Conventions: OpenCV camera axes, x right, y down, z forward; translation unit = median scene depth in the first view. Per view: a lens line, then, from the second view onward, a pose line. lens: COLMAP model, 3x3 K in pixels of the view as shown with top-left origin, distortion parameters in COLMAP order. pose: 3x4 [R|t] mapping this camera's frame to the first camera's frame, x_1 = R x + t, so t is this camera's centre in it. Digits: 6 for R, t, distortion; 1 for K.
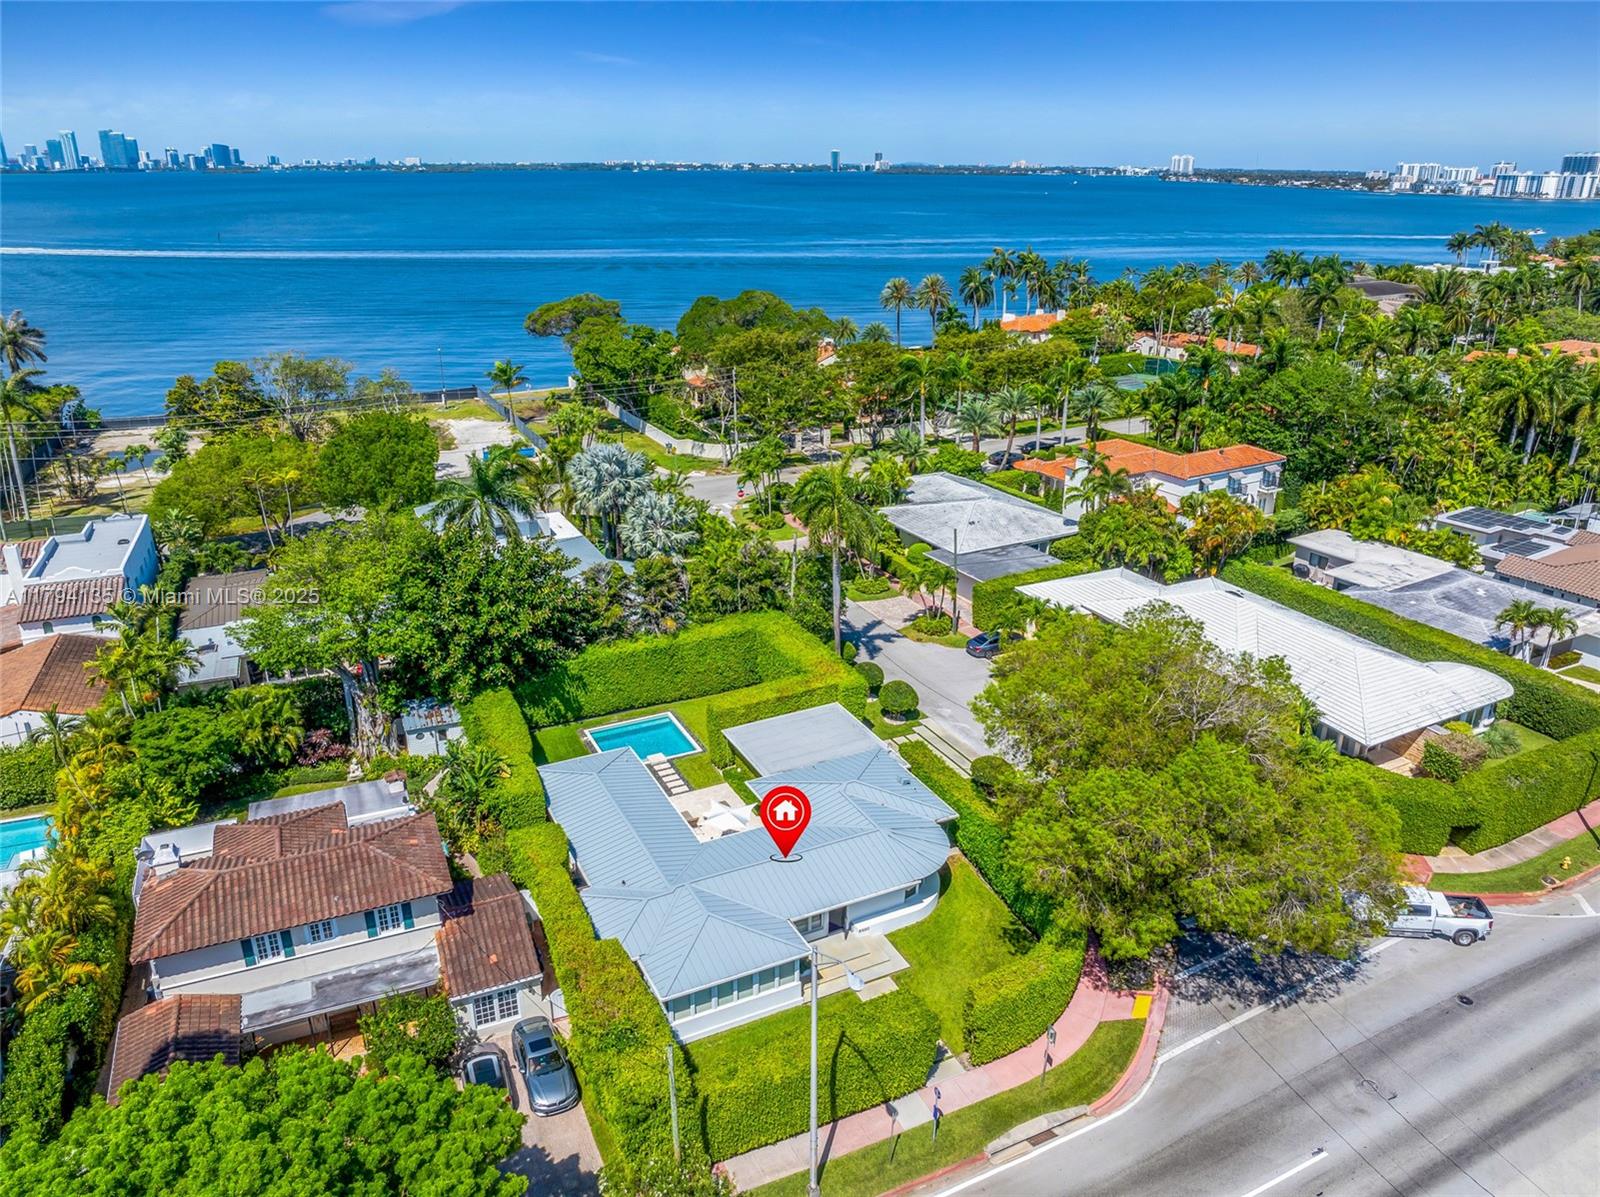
lens RADIAL K [[1132.9, 0, 801.8], [0, 1132.9, 583.4], [0, 0, 1]] dist [-0.078110, 0.053443]
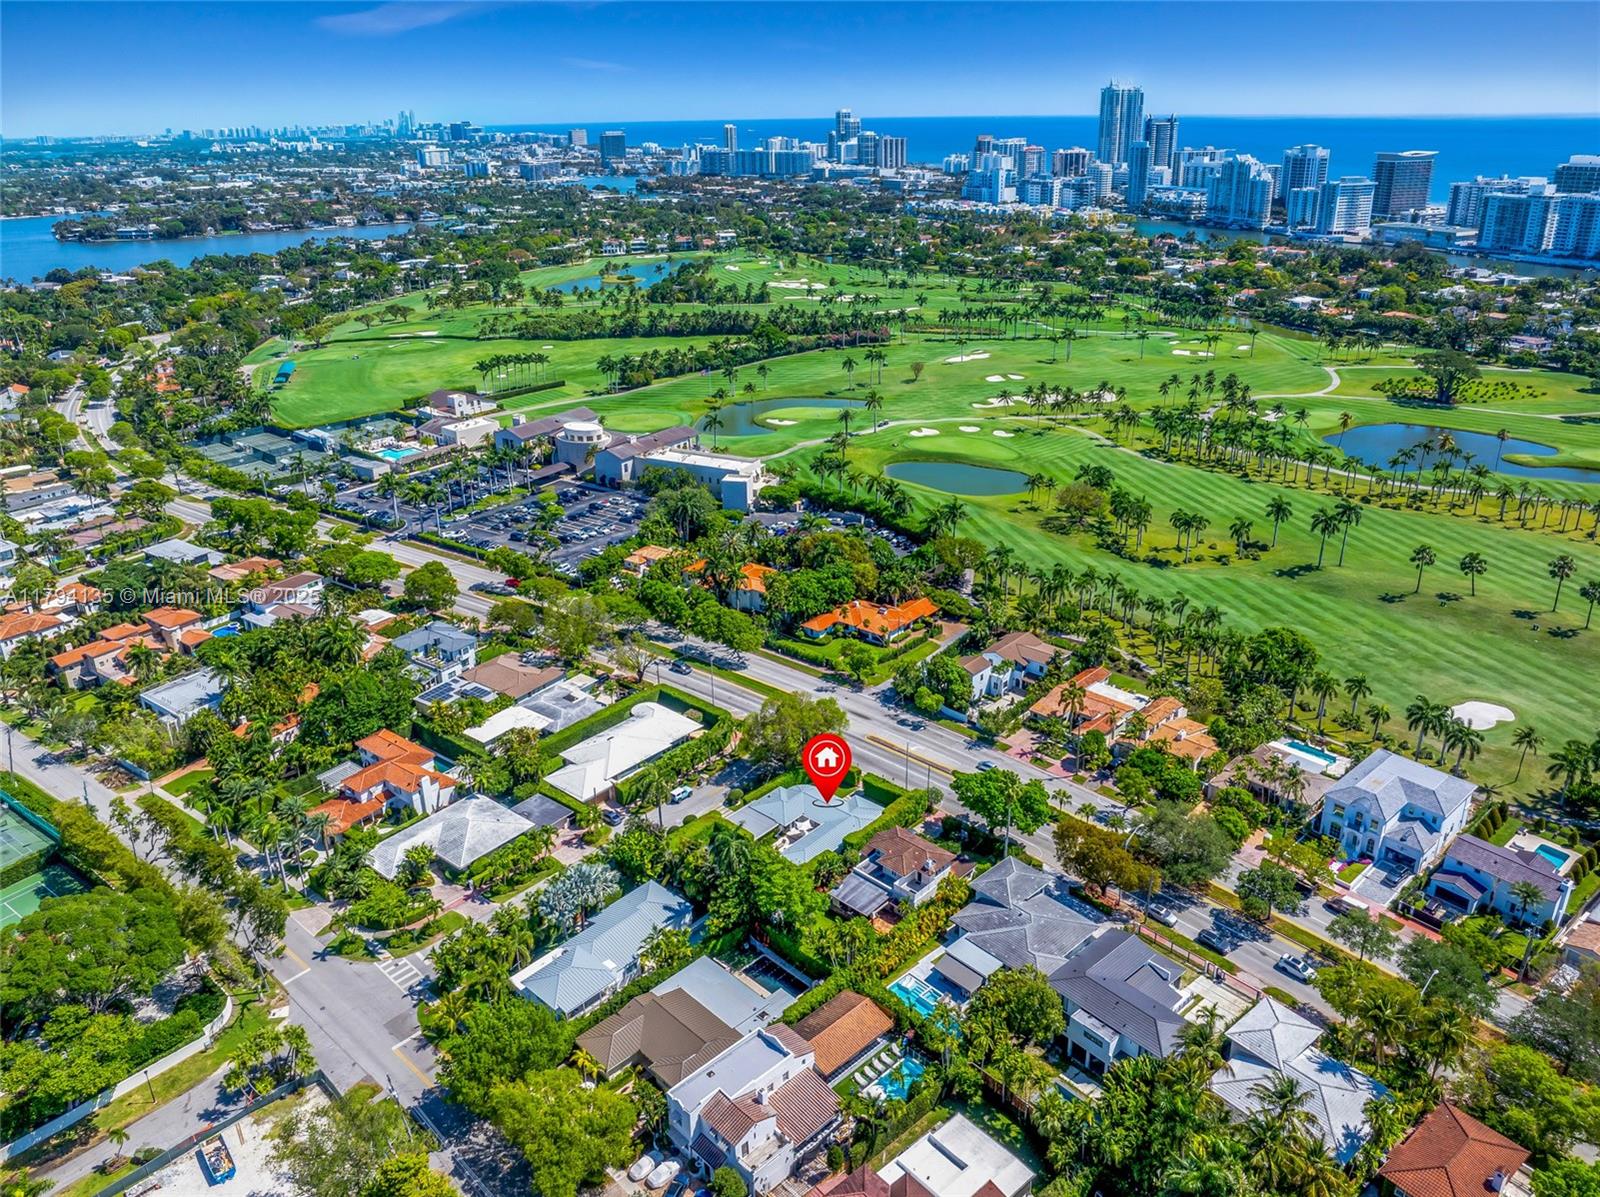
lens RADIAL K [[1102.7, 0, 814.4], [0, 1102.7, 595.9], [0, 0, 1]] dist [-0.042790, 0.005287]
pose [[-0.368381, -0.366660, 0.854316, -1.456252], [0.343911, 0.800006, 0.491645, -1.067445], [-0.863725, 0.474921, -0.168609, 0.706016]]
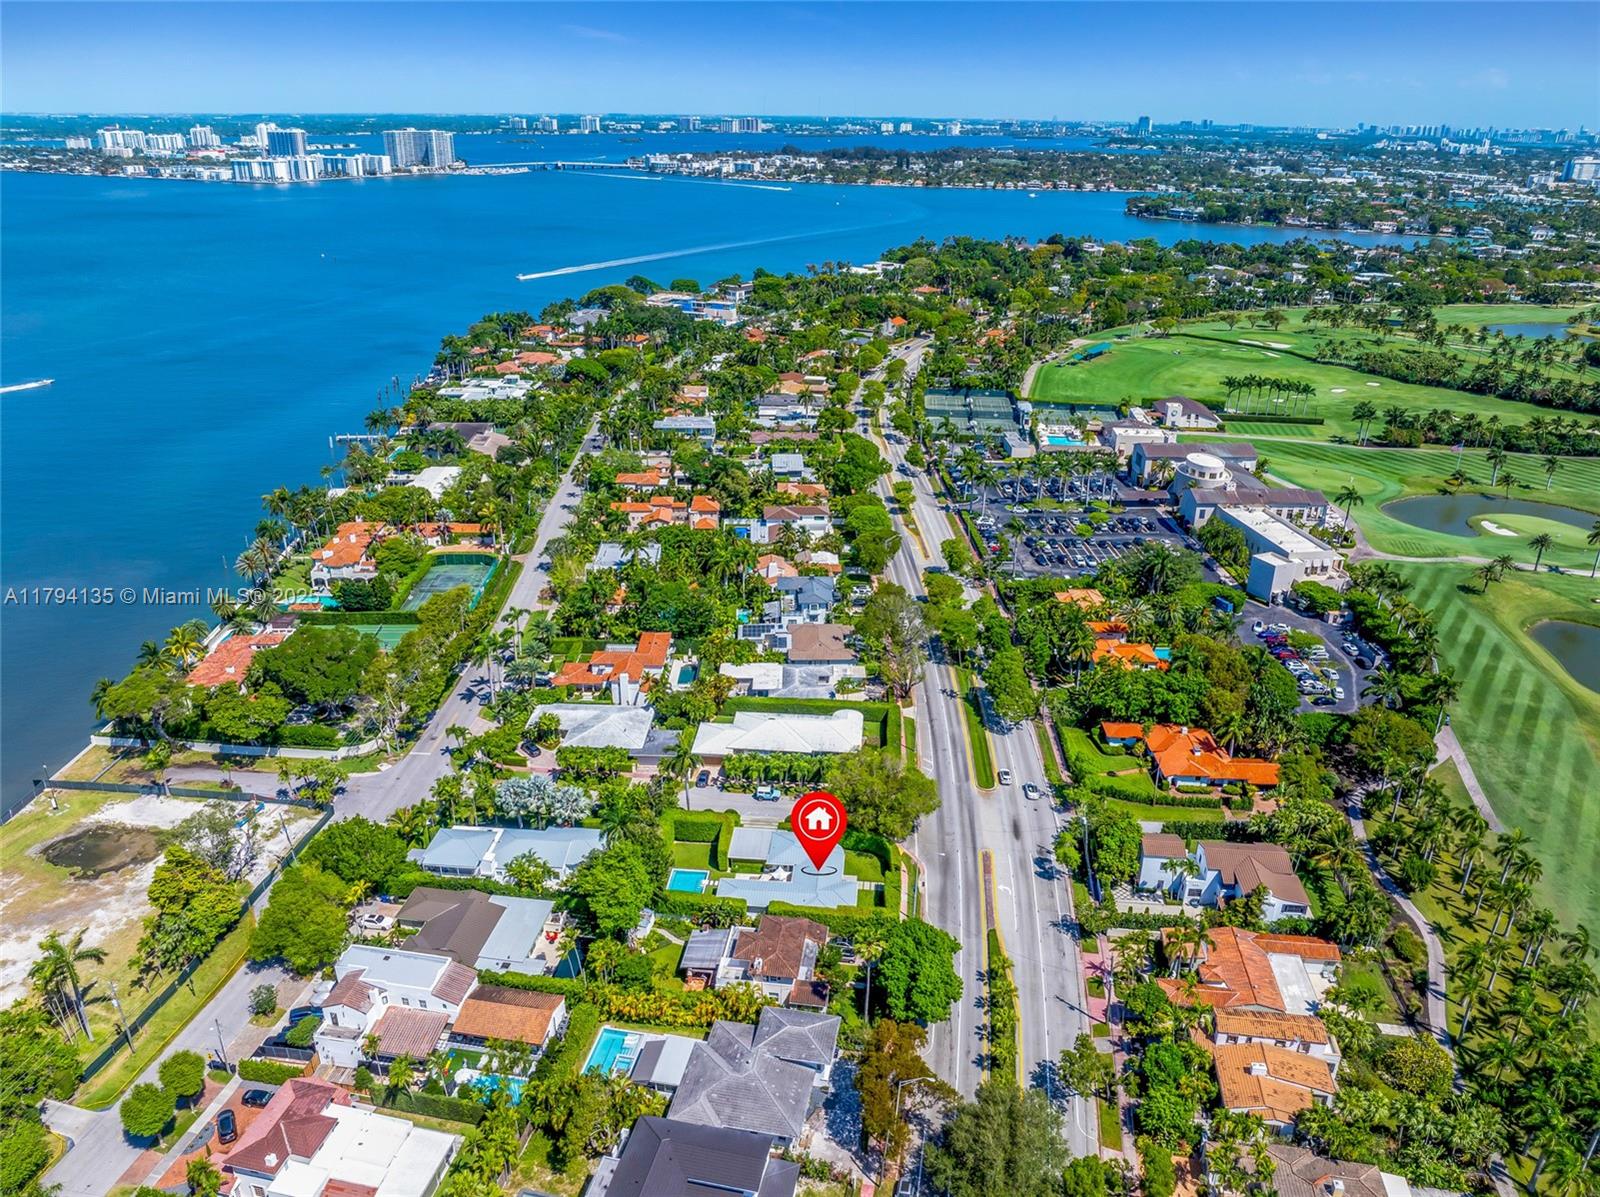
lens RADIAL K [[1115.3, 0, 810.9], [0, 1115.3, 594.9], [0, 0, 1]] dist [-0.042426, 0.002820]
pose [[0.520456, -0.331895, 0.786747, -1.220667], [0.290405, 0.935247, 0.202430, -0.615164], [-0.802989, 0.123119, 0.583139, -0.497578]]
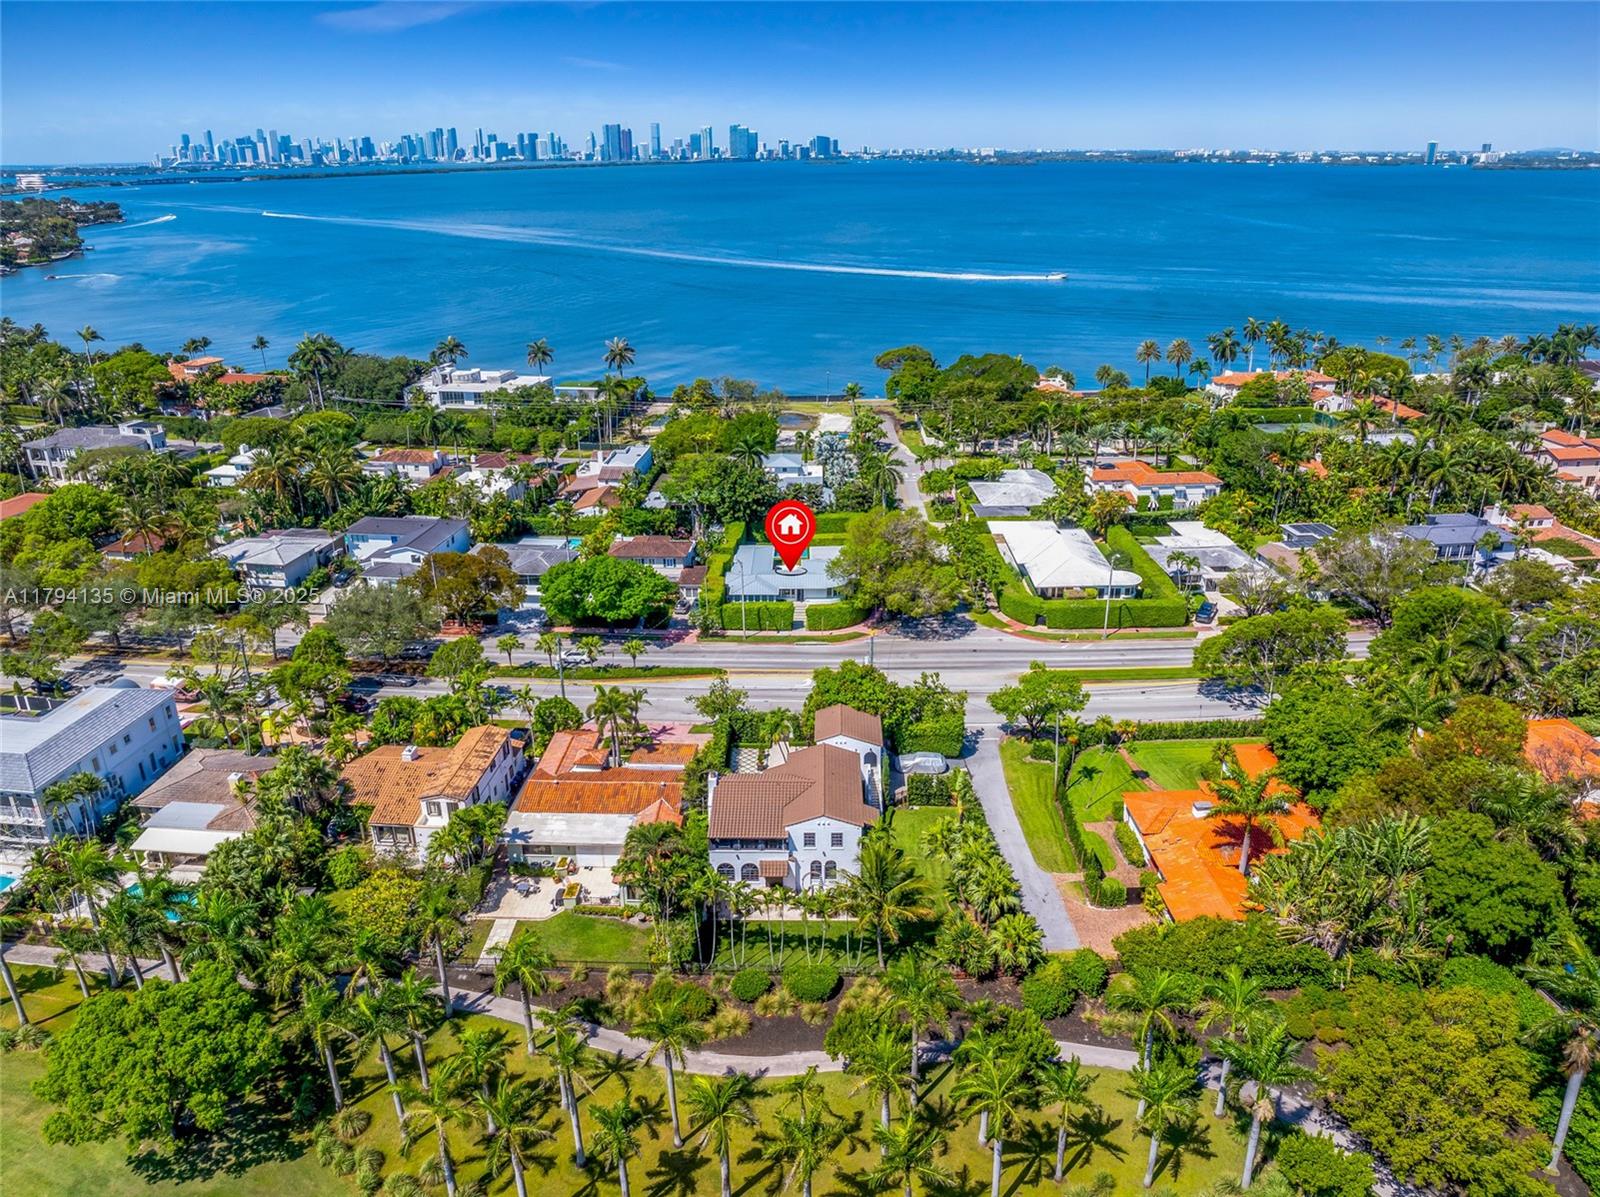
lens RADIAL K [[1102.7, 0, 814.4], [0, 1102.7, 595.9], [0, 0, 1]] dist [-0.042790, 0.005287]
pose [[0.894067, 0.156775, -0.419603, 0.711087], [-0.145292, 0.987603, 0.059414, 0.059875], [0.423716, 0.007845, 0.905761, -0.919516]]
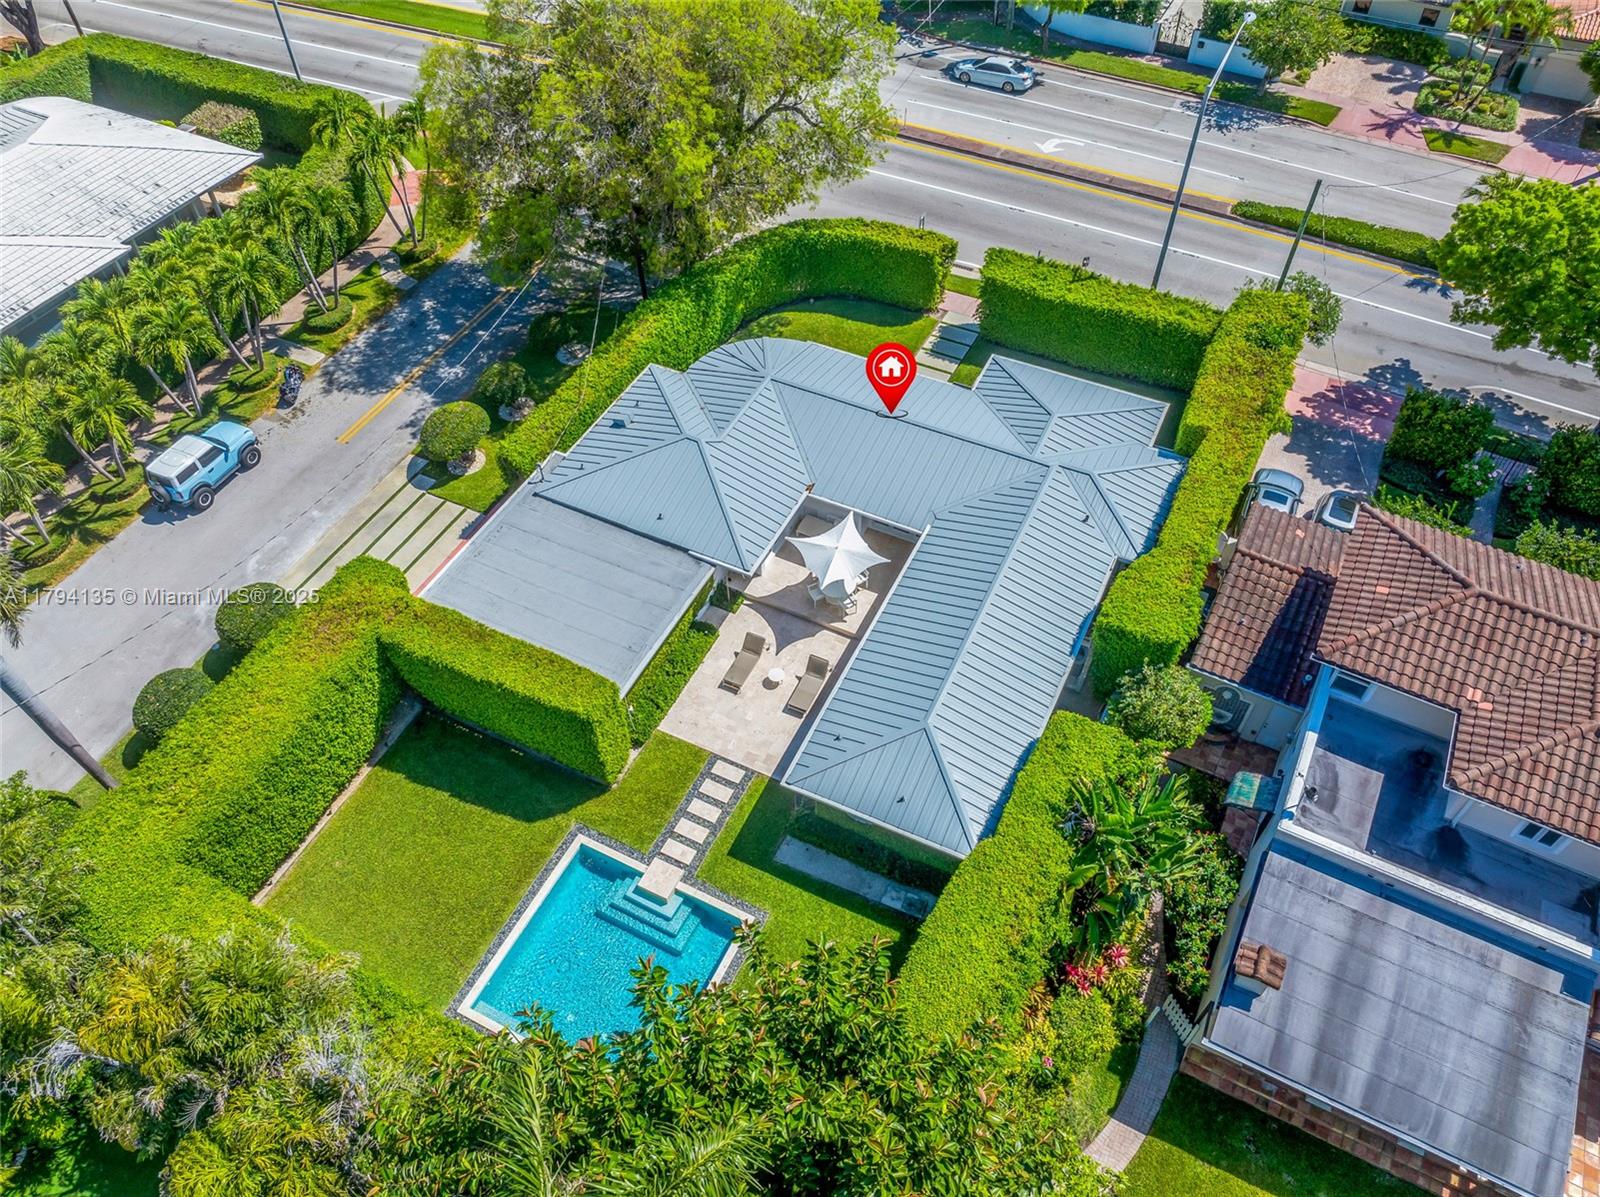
lens RADIAL K [[1132.9, 0, 801.8], [0, 1132.9, 583.4], [0, 0, 1]] dist [-0.078110, 0.053443]
pose [[-0.596305, -0.604874, 0.527776, -0.232816], [0.287830, 0.452638, 0.843962, -0.190128], [-0.749383, 0.655169, -0.095809, 0.645290]]
